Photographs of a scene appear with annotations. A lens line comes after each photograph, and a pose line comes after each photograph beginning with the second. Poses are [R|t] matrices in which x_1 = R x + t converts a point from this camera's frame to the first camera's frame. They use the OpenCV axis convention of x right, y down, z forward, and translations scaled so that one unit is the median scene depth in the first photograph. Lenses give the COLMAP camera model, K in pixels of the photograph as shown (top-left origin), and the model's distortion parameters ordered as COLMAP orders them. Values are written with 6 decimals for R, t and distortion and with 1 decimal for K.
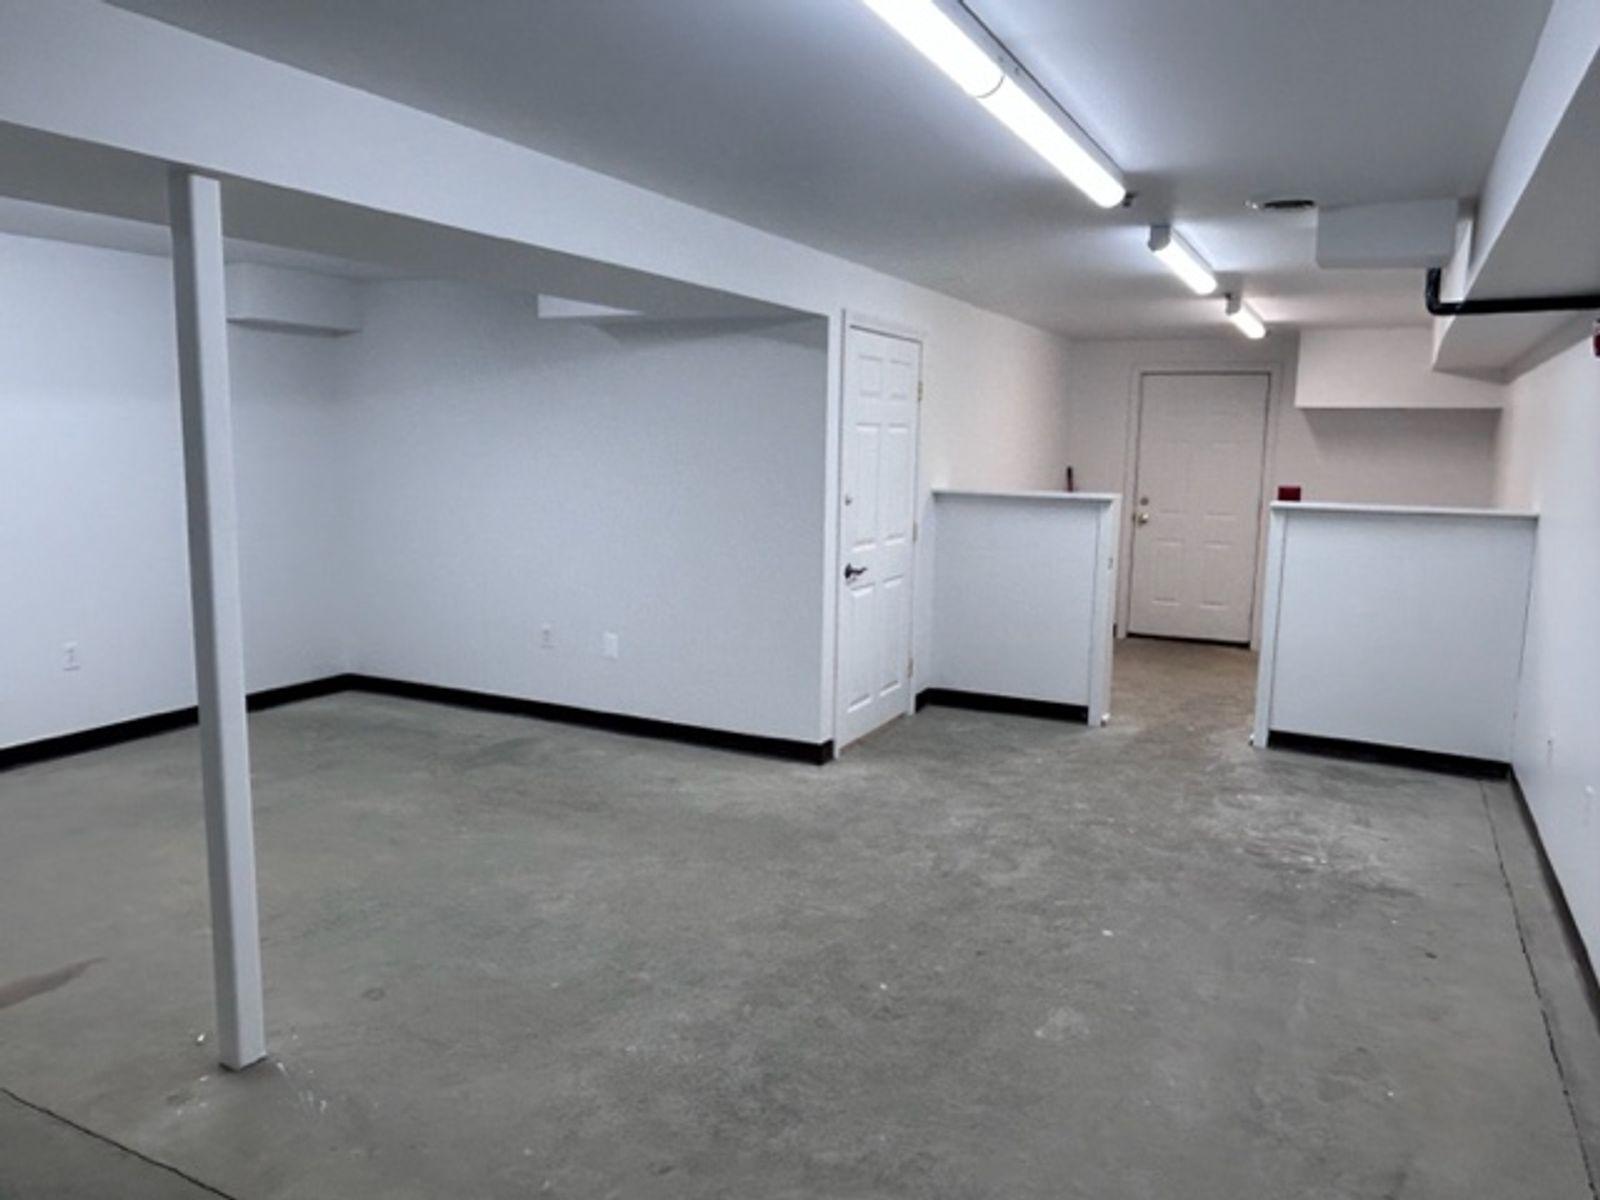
lens RADIAL K [[1156.3, 0, 792.8], [0, 1156.3, 598.0], [0, 0, 1]] dist [0.012365, 0.004816]
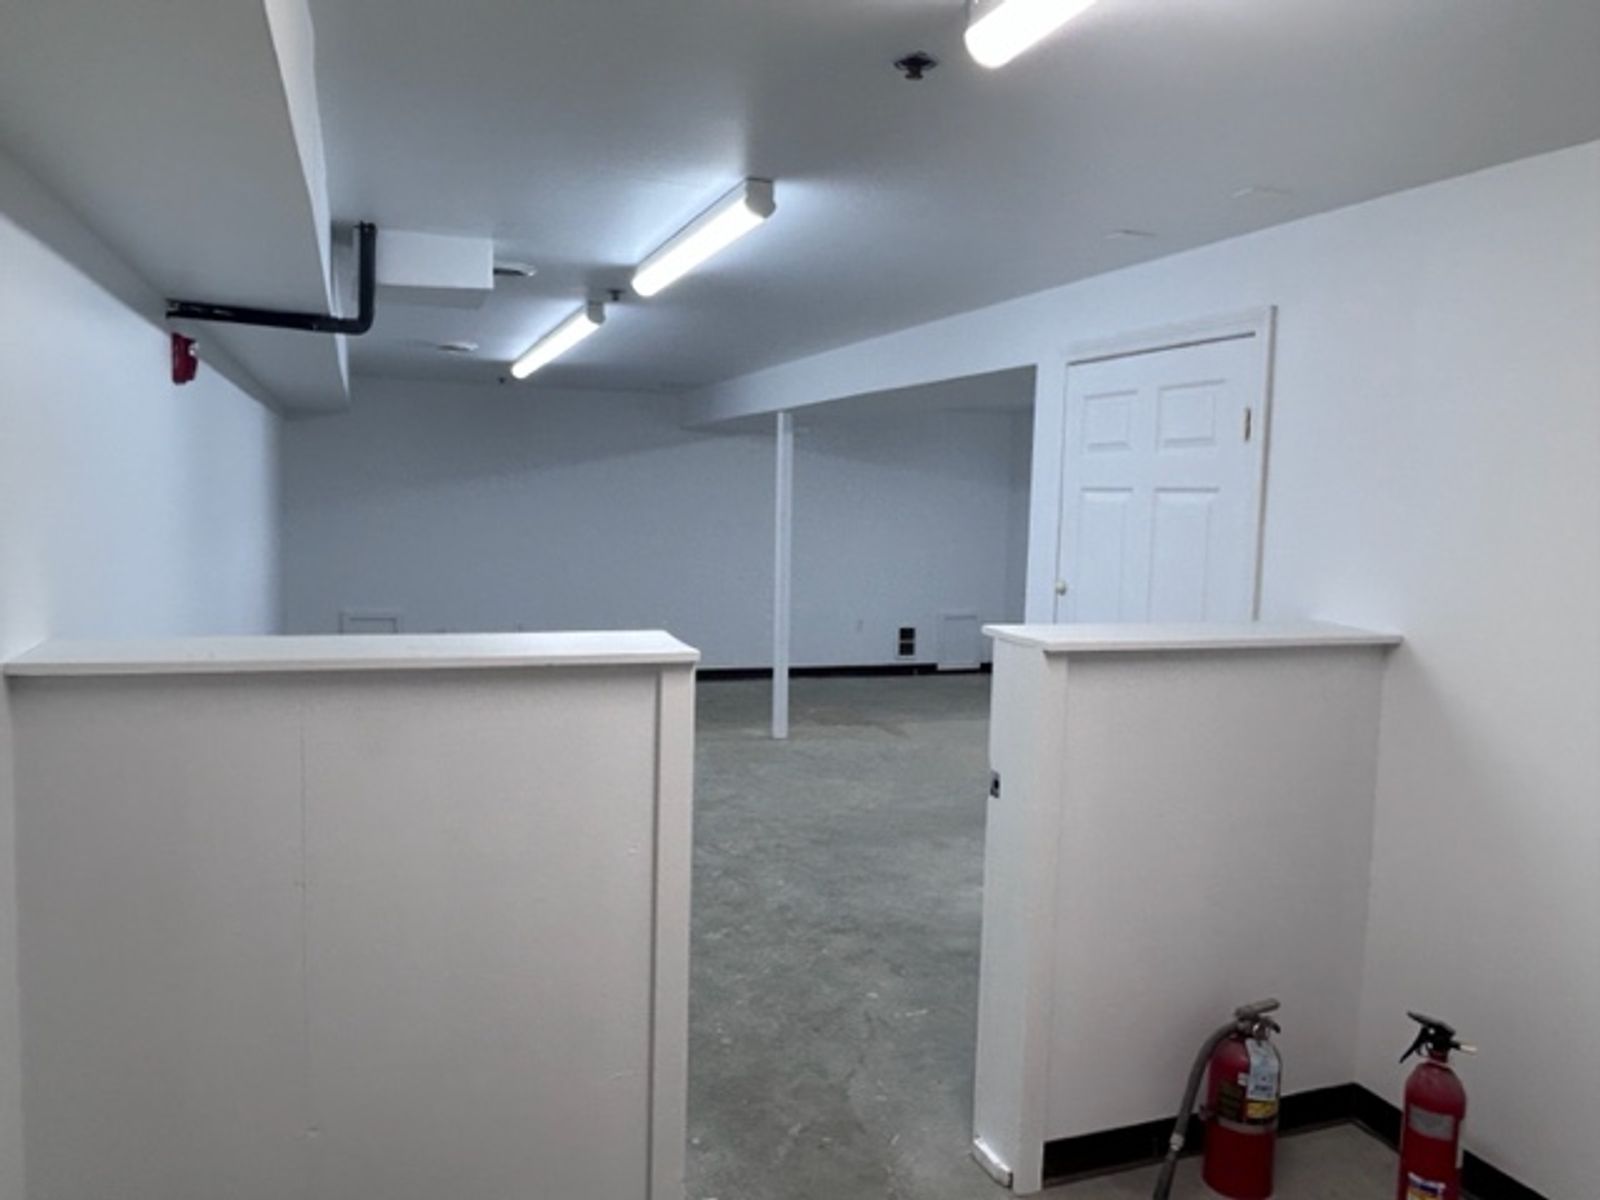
lens RADIAL K [[1156.3, 0, 792.8], [0, 1156.3, 598.0], [0, 0, 1]] dist [0.012365, 0.004816]
pose [[-0.678297, 0.025456, -0.734346, 0.895658], [-0.143862, 0.975457, 0.166695, -0.221915], [0.720567, 0.218713, -0.657988, 1.692859]]
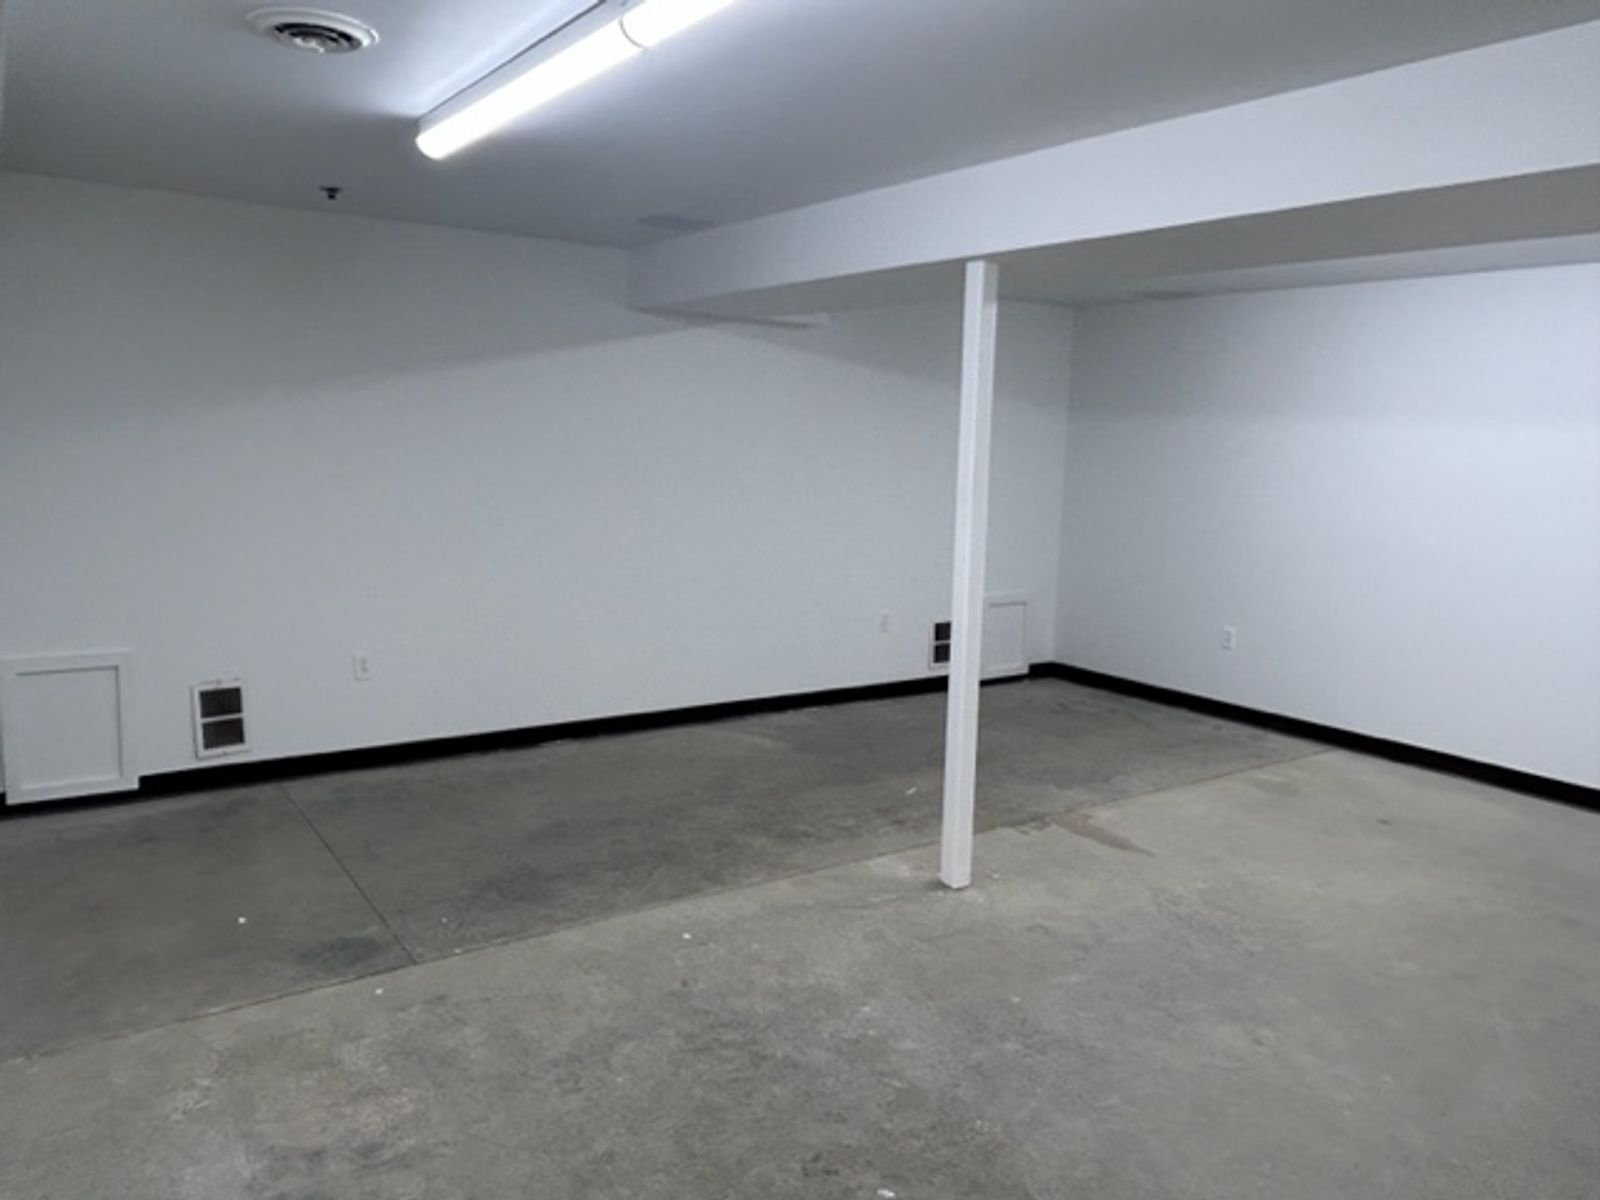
lens RADIAL K [[1156.3, 0, 792.8], [0, 1156.3, 598.0], [0, 0, 1]] dist [0.012365, 0.004816]
pose [[-0.476134, 0.090463, -0.874707, 0.511142], [-0.161170, 0.968868, 0.187931, -0.105372], [0.864477, 0.230457, -0.446731, 0.869127]]
